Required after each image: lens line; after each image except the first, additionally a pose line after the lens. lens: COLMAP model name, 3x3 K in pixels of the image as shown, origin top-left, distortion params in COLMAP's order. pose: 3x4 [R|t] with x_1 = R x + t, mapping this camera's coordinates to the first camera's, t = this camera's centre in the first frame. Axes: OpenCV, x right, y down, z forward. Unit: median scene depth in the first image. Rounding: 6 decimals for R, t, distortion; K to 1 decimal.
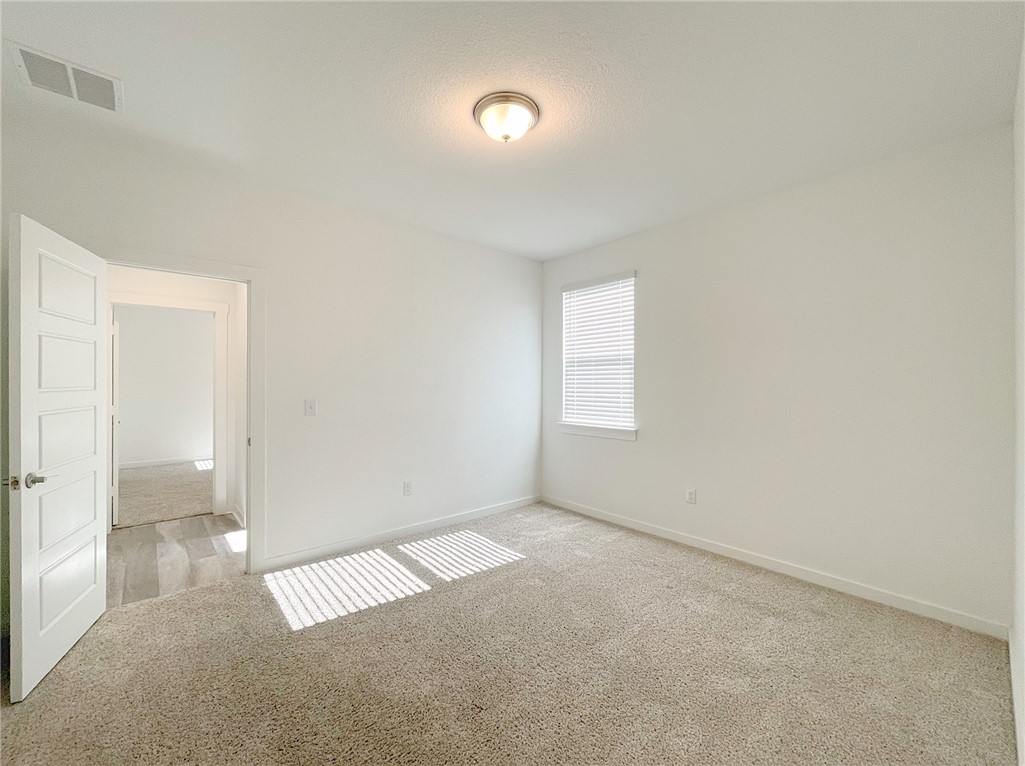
lens RADIAL K [[416.0, 0, 509.0], [0, 416.0, 386.0], [0, 0, 1]] dist [0.001055, 0.000078]
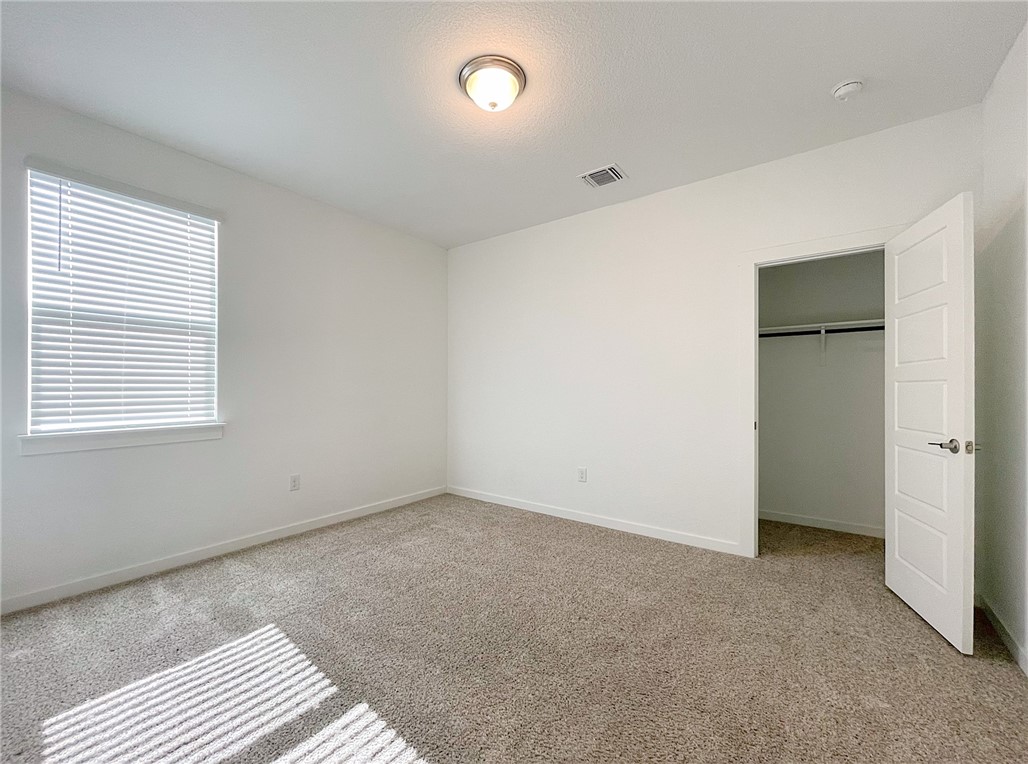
lens RADIAL K [[417.2, 0, 510.5], [0, 417.2, 385.0], [0, 0, 1]] dist [0.001055, 0.000078]
pose [[-0.201956, -0.000041, 0.979395, -0.602179], [0.001795, 0.999998, 0.000412, 0.039013], [-0.979393, 0.001842, -0.201956, 0.700075]]
